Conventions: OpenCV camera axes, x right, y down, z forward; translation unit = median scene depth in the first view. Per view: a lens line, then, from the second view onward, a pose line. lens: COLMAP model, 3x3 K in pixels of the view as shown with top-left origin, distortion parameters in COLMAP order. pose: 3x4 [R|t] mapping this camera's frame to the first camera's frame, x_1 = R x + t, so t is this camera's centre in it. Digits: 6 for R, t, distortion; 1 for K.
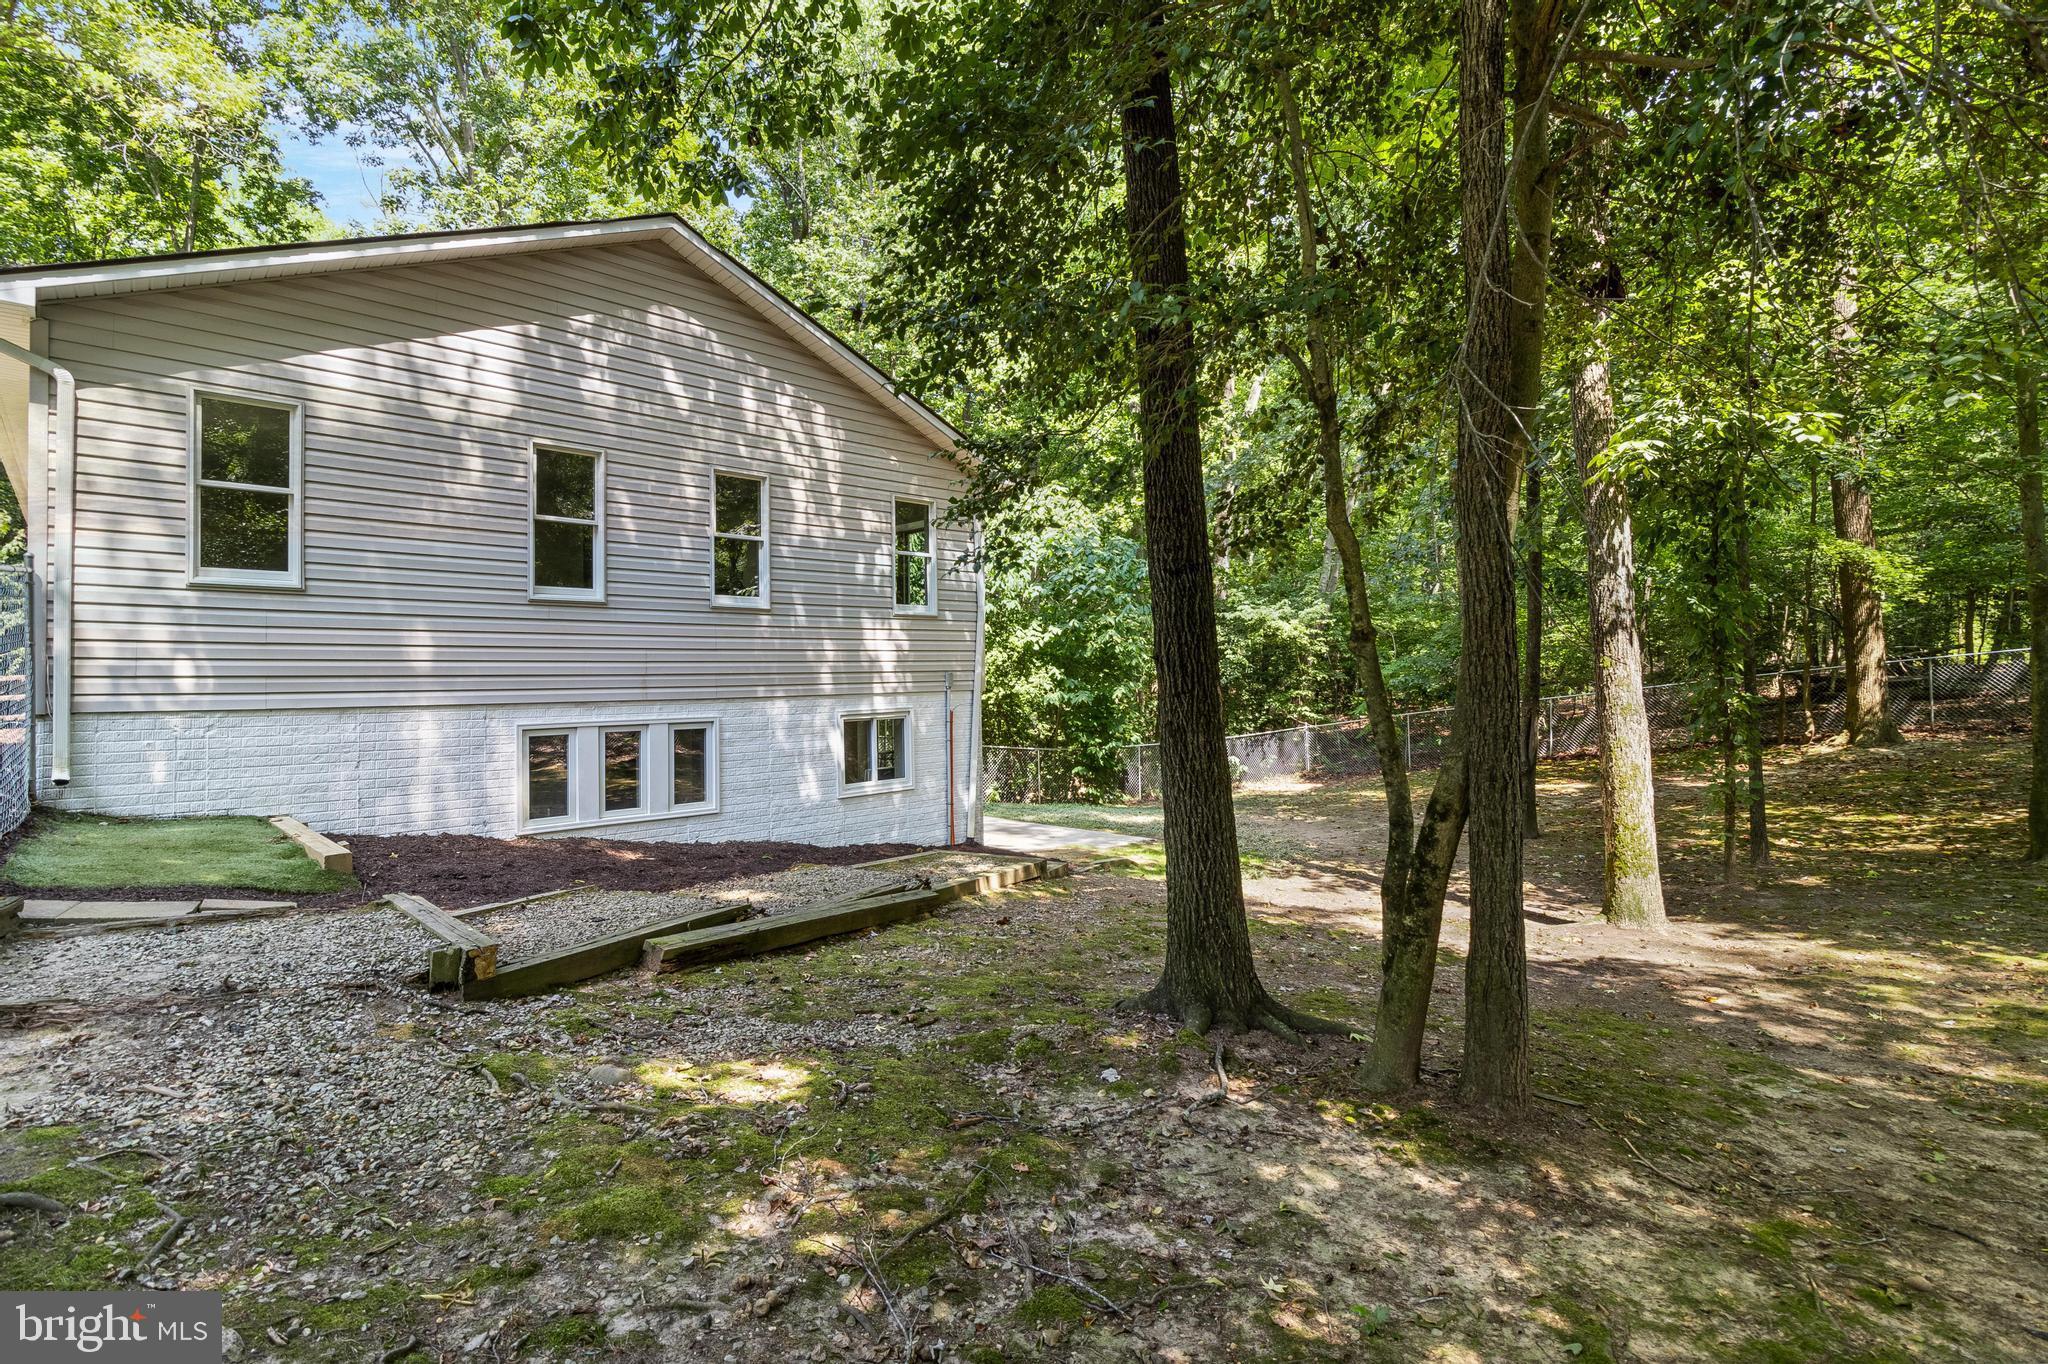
lens RADIAL K [[940.8, 0, 1028.8], [0, 940.8, 663.4], [0, 0, 1]] dist [0.001149, -0.000488]
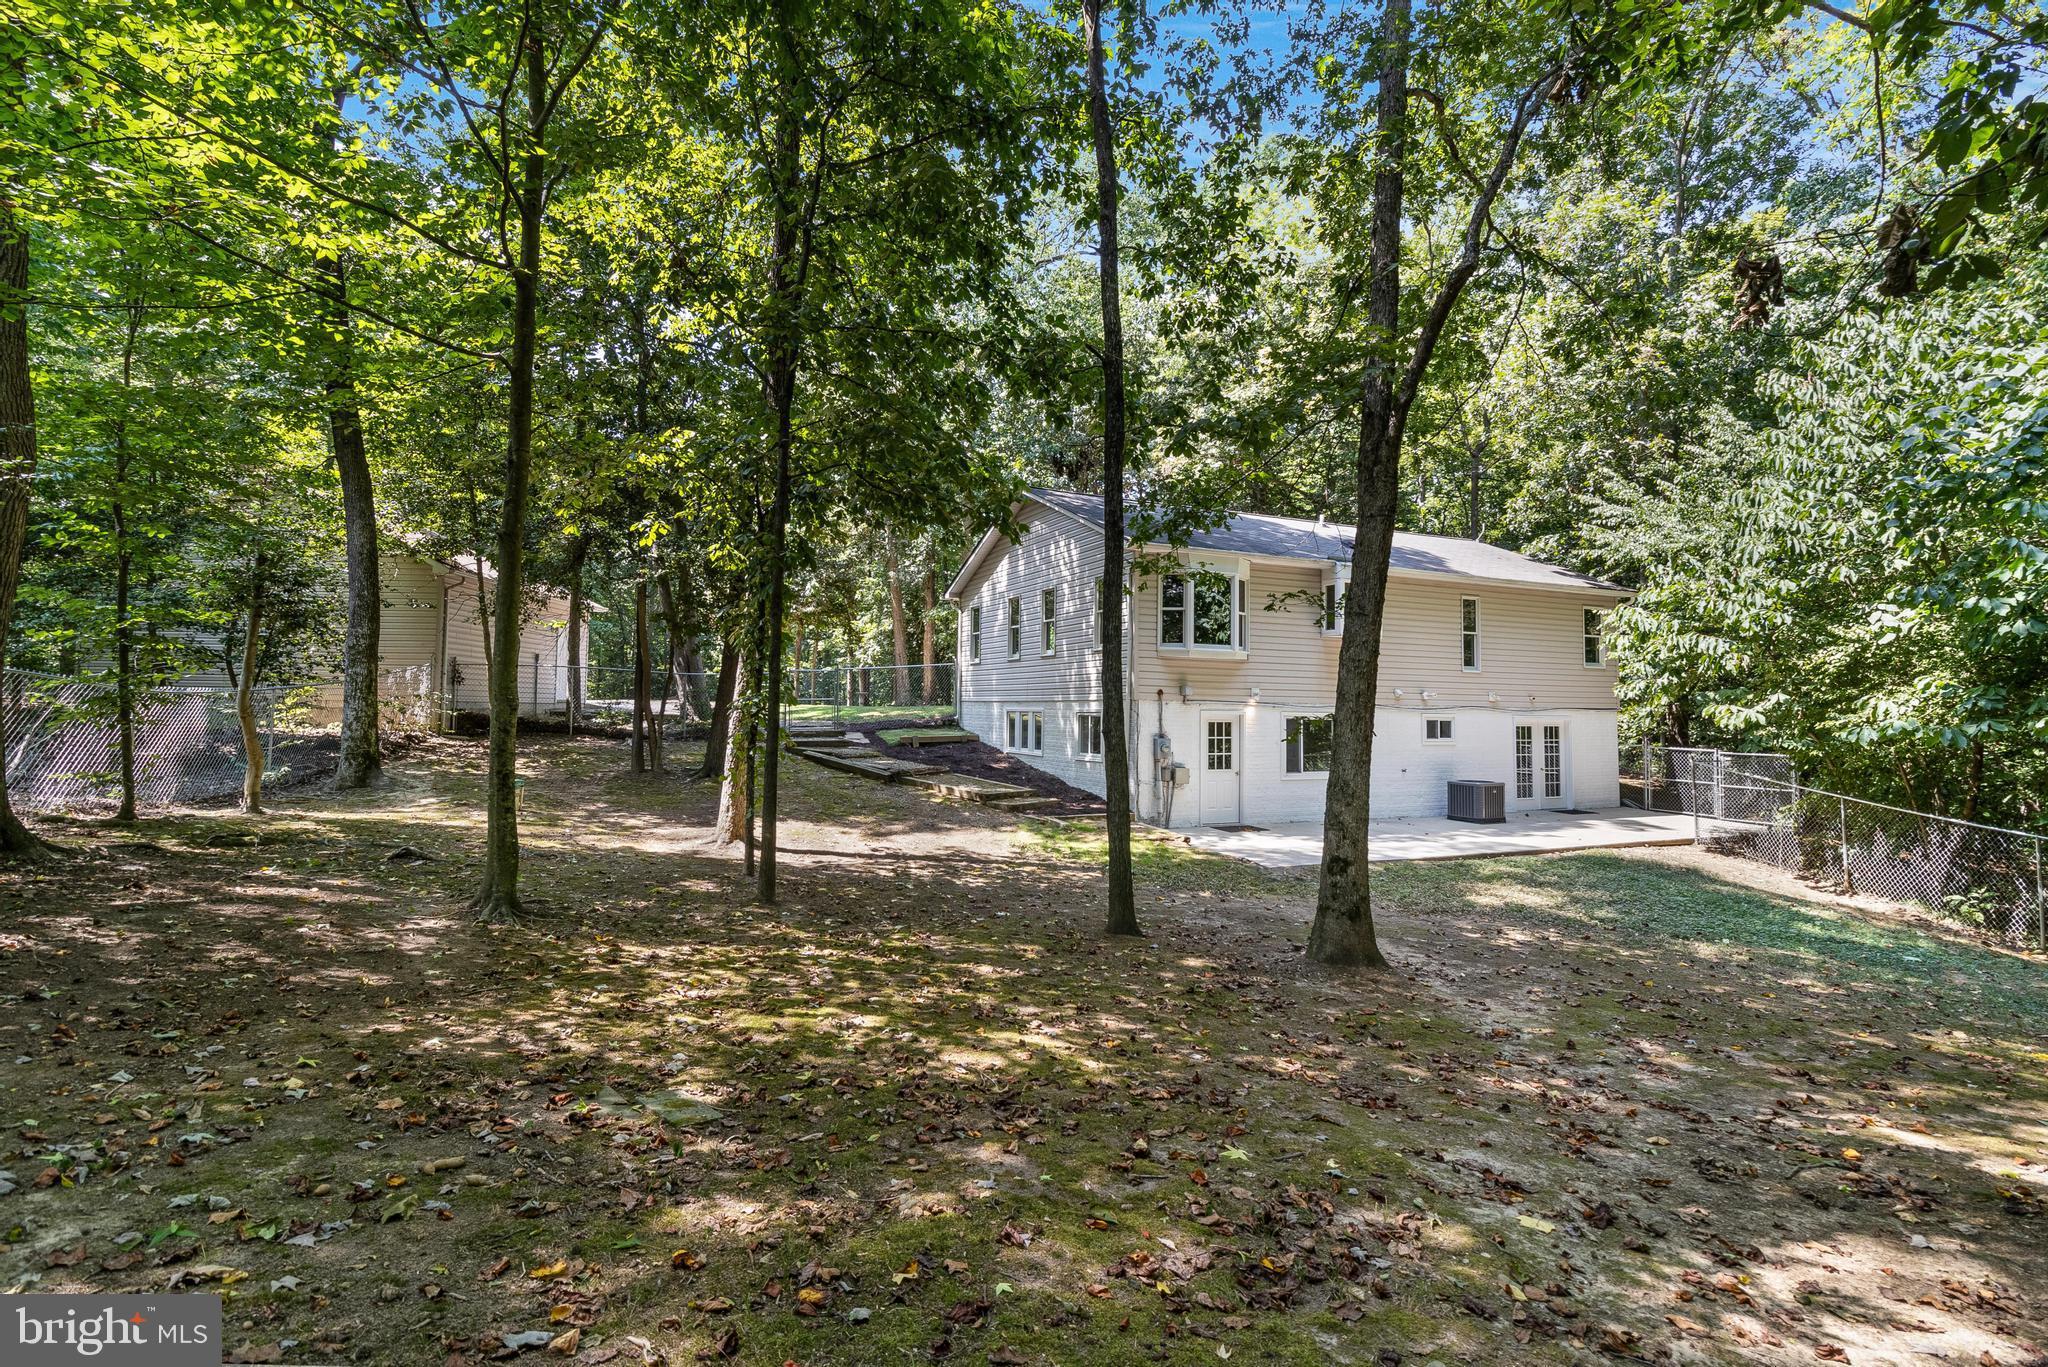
lens RADIAL K [[940.8, 0, 1028.8], [0, 940.8, 664.9], [0, 0, 1]] dist [0.001149, -0.000488]
pose [[-0.359493, -0.021998, -0.932889, 1.441202], [0.019066, 0.999340, -0.030912, 0.020765], [0.932953, -0.028899, -0.358836, 1.532936]]
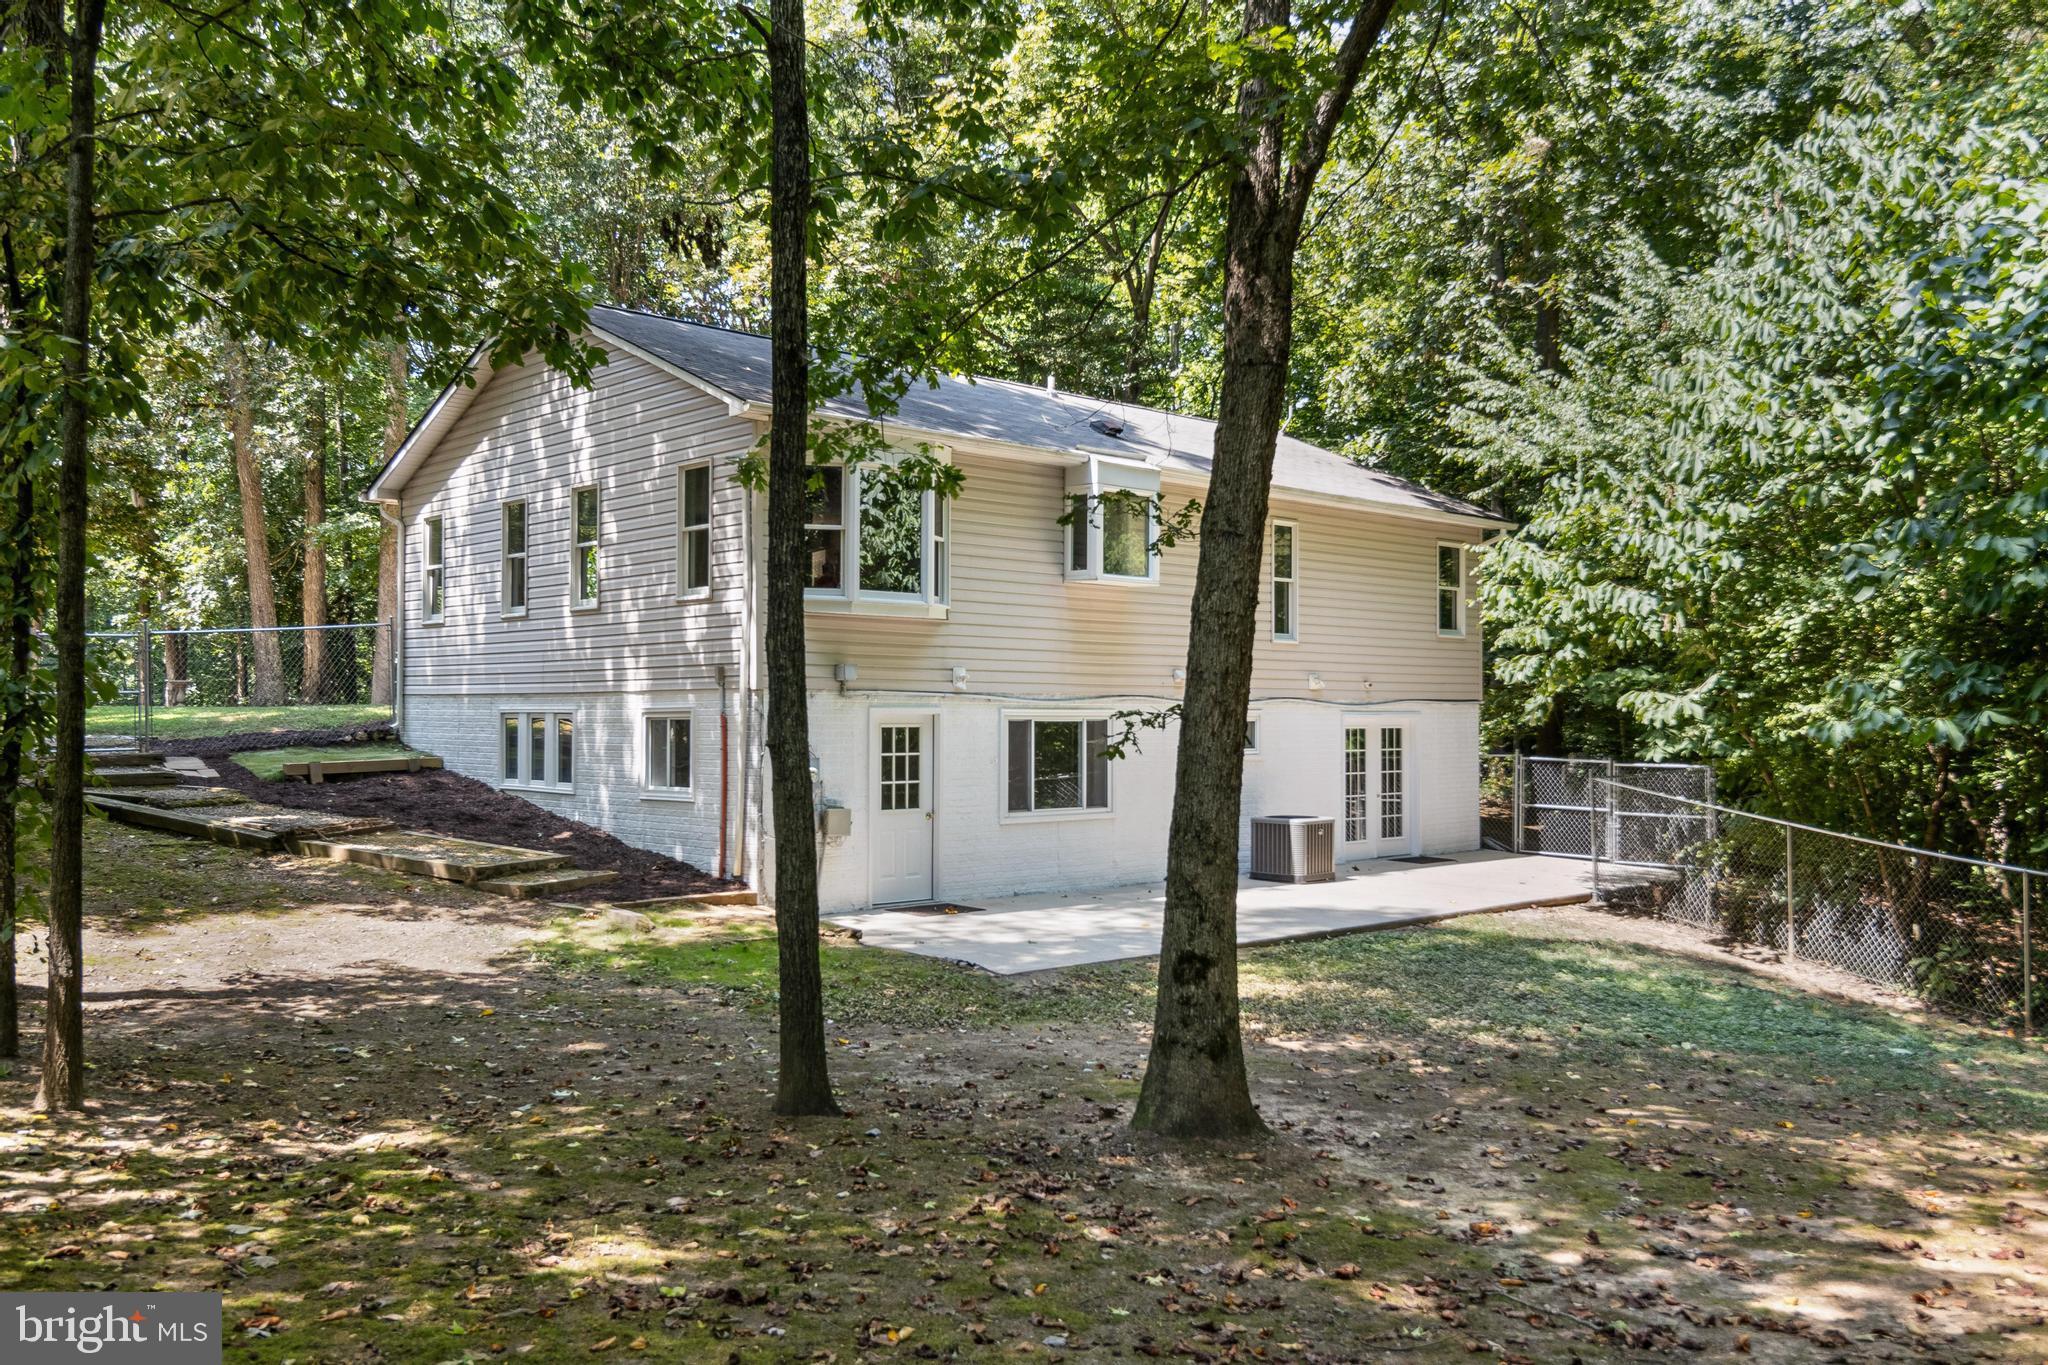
lens RADIAL K [[1630.0, 0, 1021.9], [0, 1630.0, 687.0], [0, 0, 1]] dist [0.051122, -0.121554]
pose [[-0.064323, 0.010967, -0.997869, 1.411271], [0.022735, 0.999696, 0.009521, 0.023434], [0.997670, -0.022074, -0.064553, 1.471695]]
